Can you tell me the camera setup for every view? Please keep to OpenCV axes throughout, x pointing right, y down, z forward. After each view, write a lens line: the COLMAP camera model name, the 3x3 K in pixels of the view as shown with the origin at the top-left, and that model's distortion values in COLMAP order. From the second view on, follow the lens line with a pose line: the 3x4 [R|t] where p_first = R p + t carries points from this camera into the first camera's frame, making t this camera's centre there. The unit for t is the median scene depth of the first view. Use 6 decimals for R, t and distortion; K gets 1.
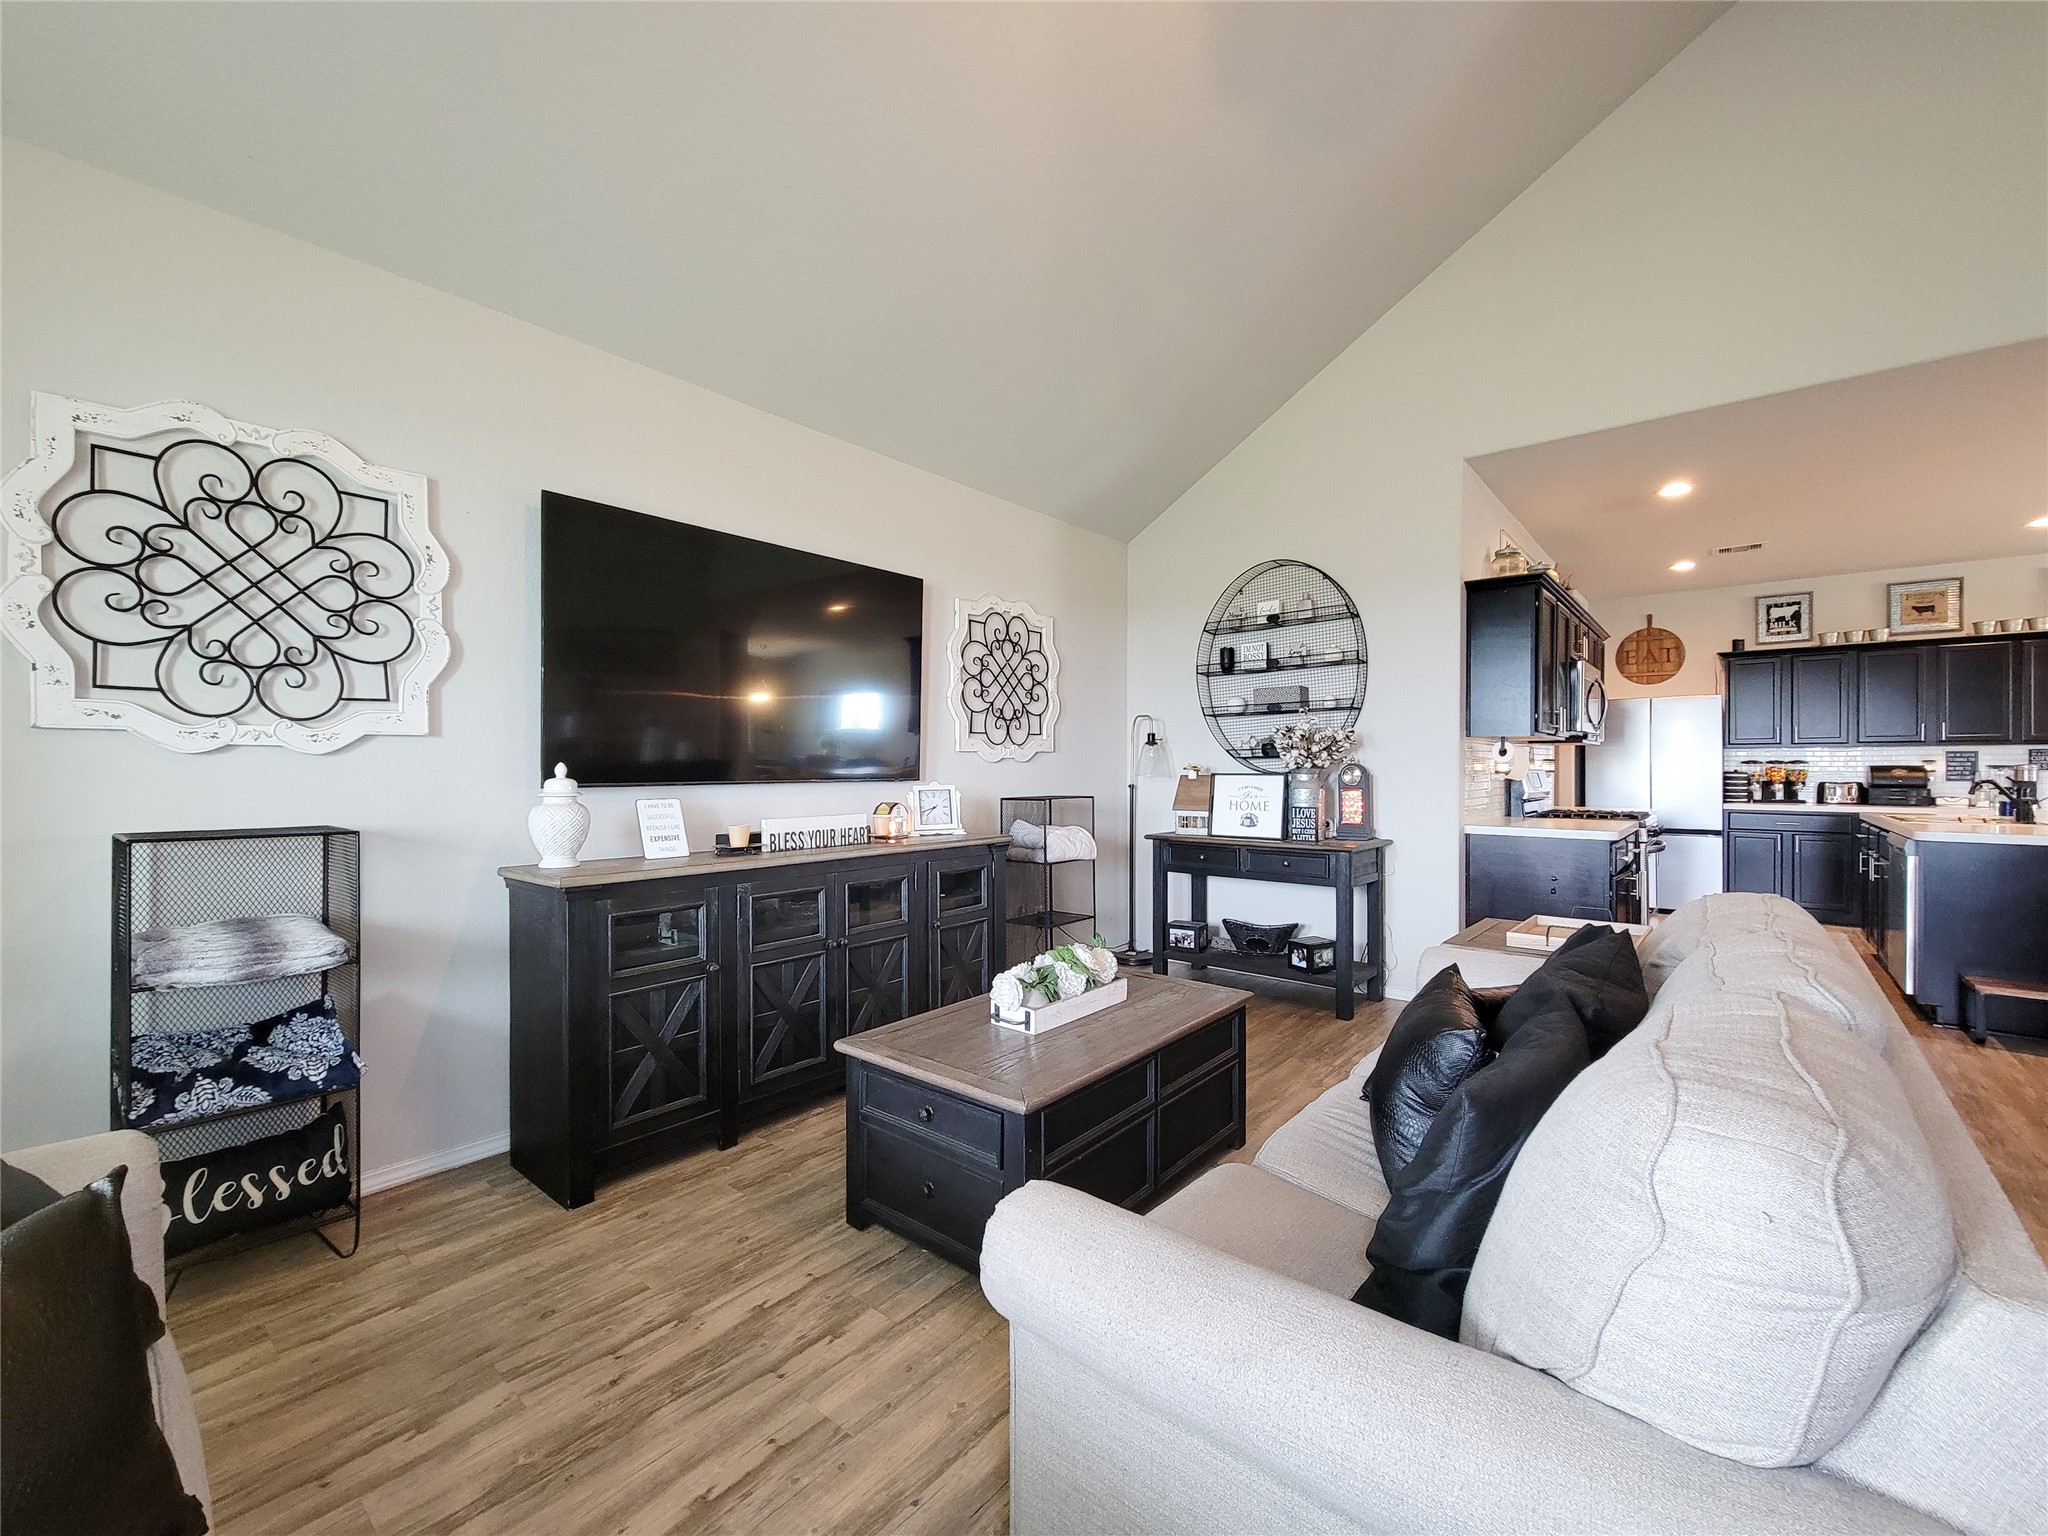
lens RADIAL K [[843.8, 0, 1024.0], [0, 843.8, 768.0], [0, 0, 1]] dist [0.001887, -0.000553]
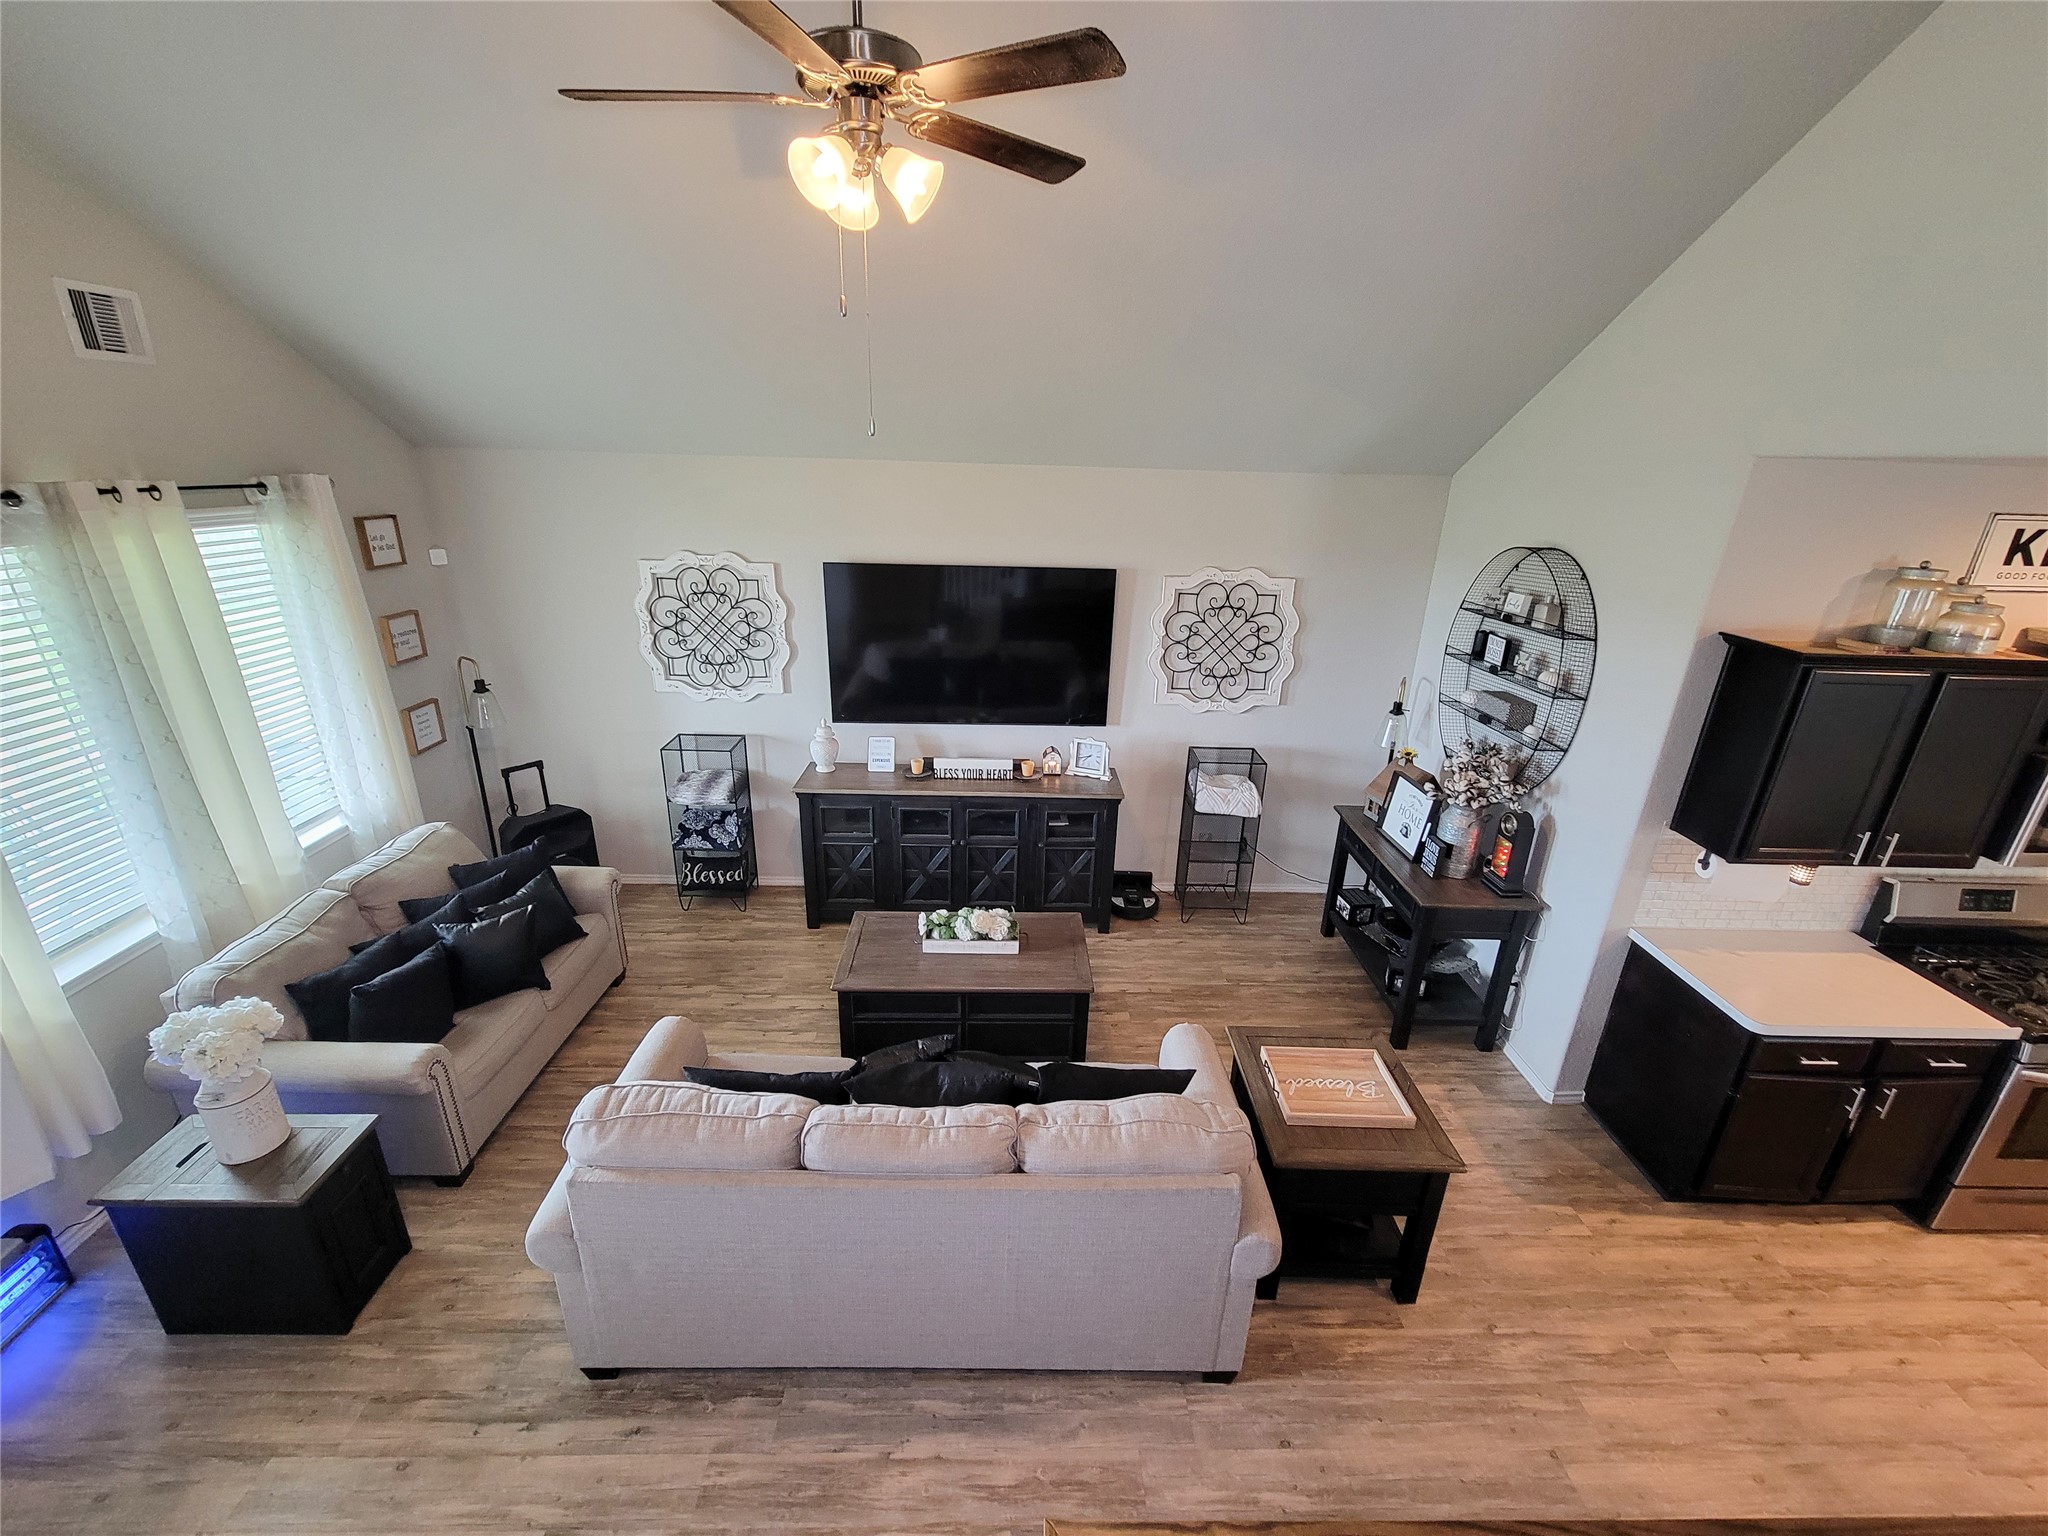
lens RADIAL K [[833.2, 0, 1023.6], [0, 833.2, 770.4], [0, 0, 1]] dist [0.007703, -0.004997]
pose [[0.655583, 0.280895, -0.700935, 0.618525], [-0.029379, 0.937024, 0.348028, -0.317355], [0.754552, -0.207568, 0.622549, 0.079971]]
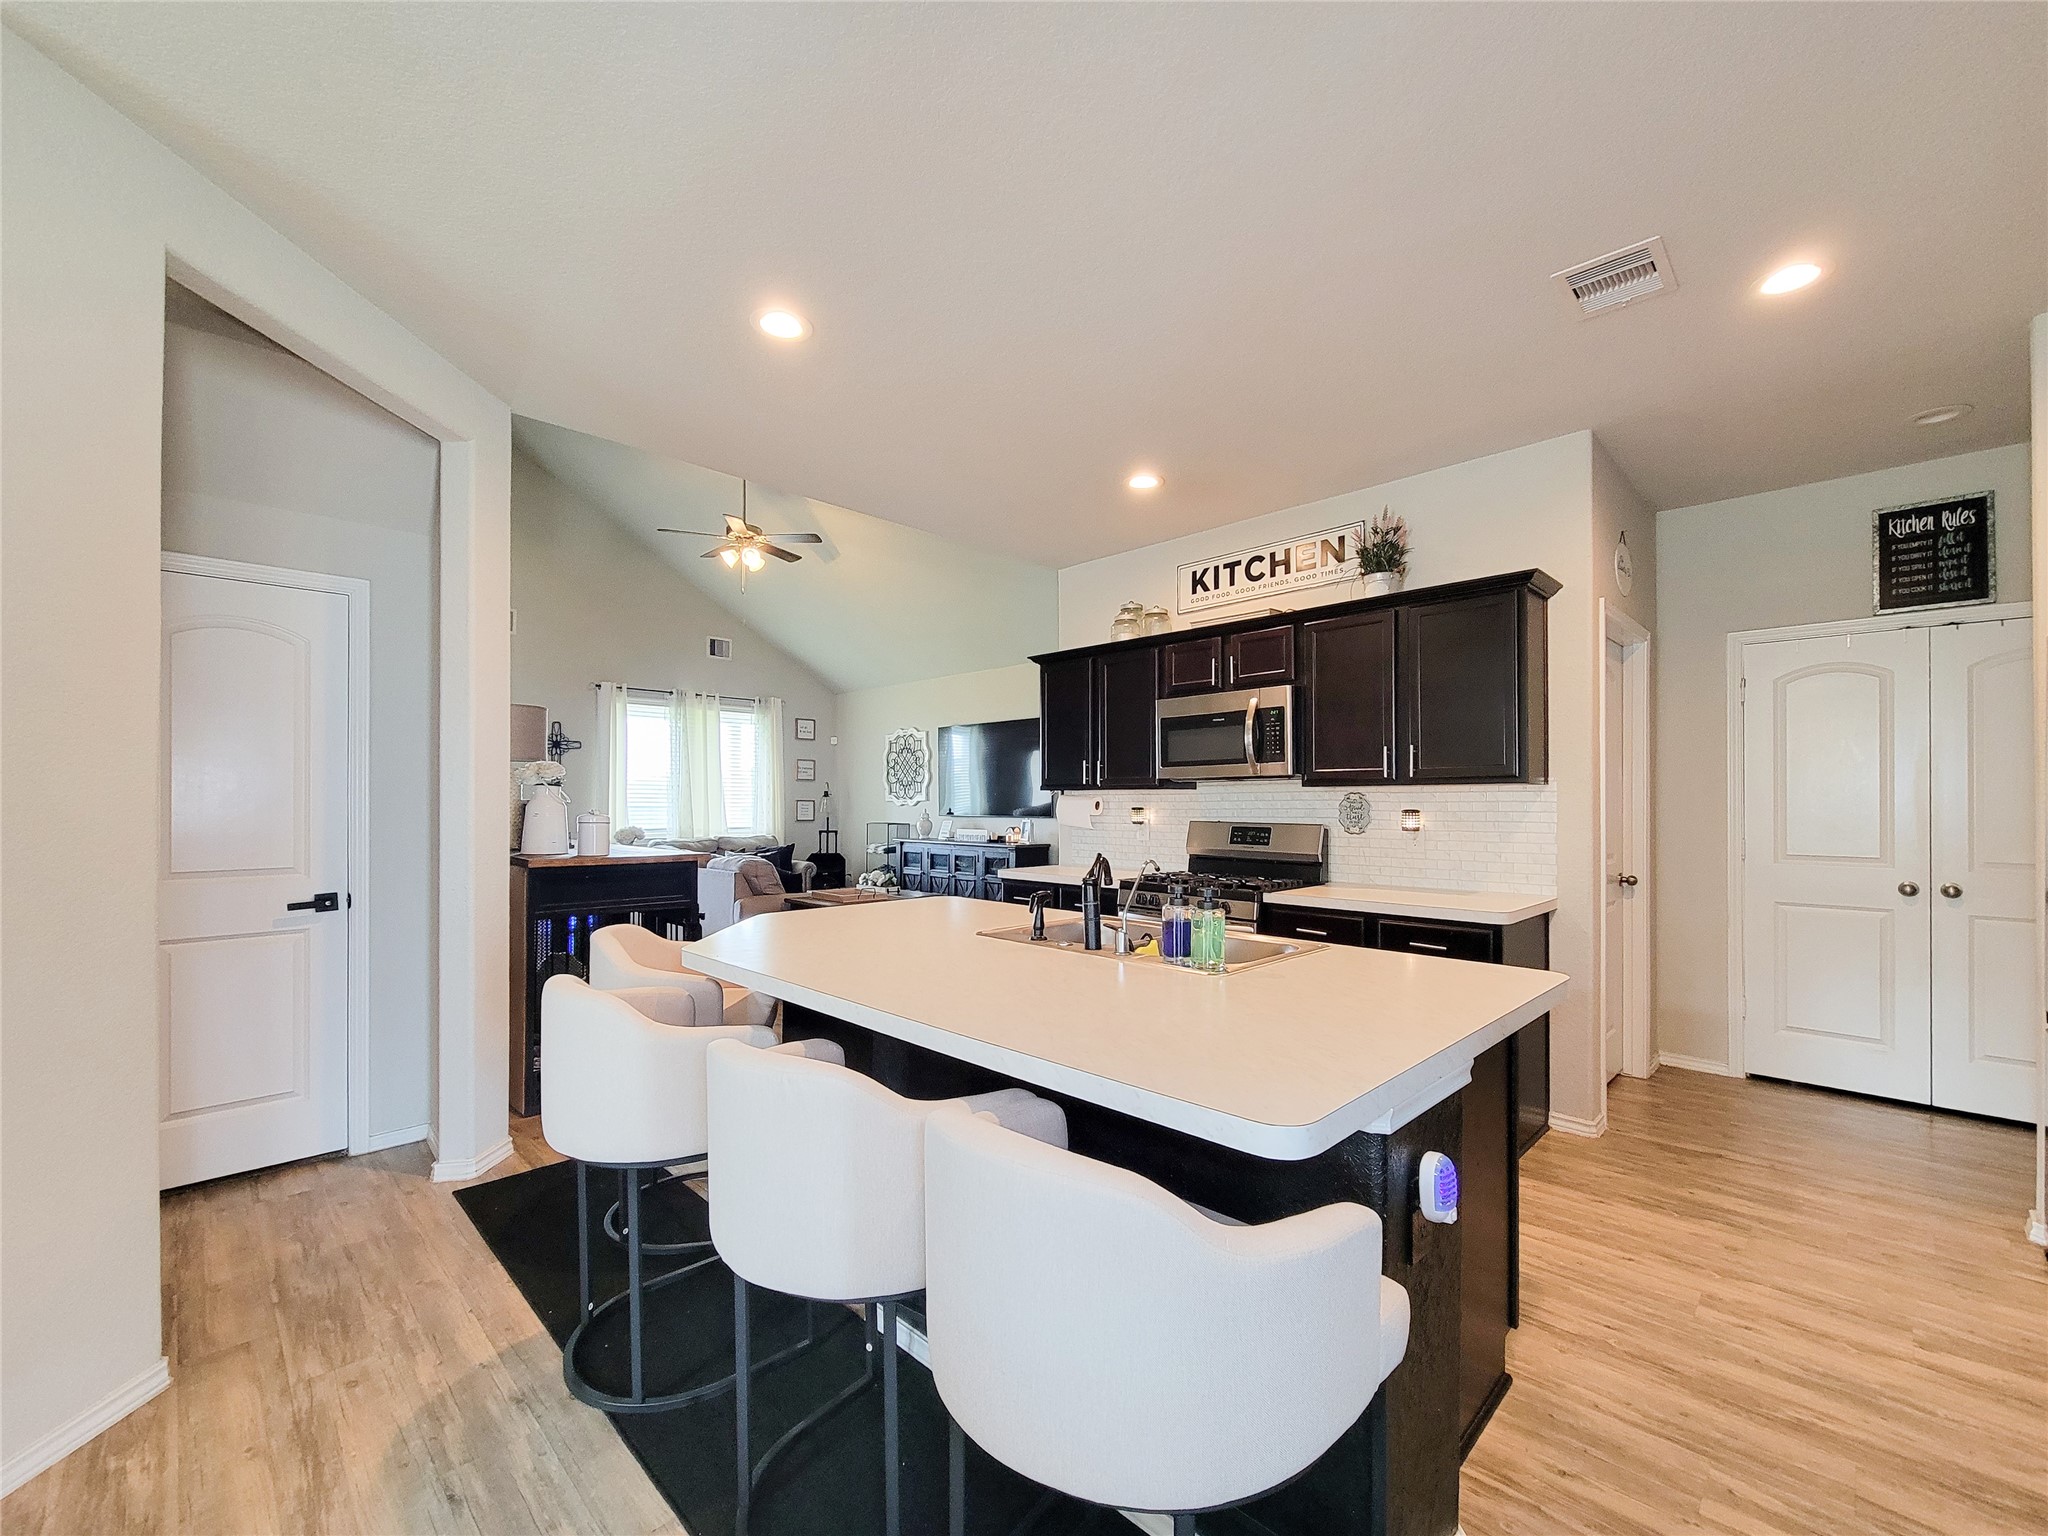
lens RADIAL K [[858.2, 0, 1034.4], [0, 858.2, 795.1], [0, 0, 1]] dist [-0.001605, -0.001112]
pose [[-0.091828, -0.008539, -0.995738, 1.638848], [-0.004647, 0.999956, -0.008147, -0.018962], [0.995764, 0.003879, -0.091864, 0.993175]]
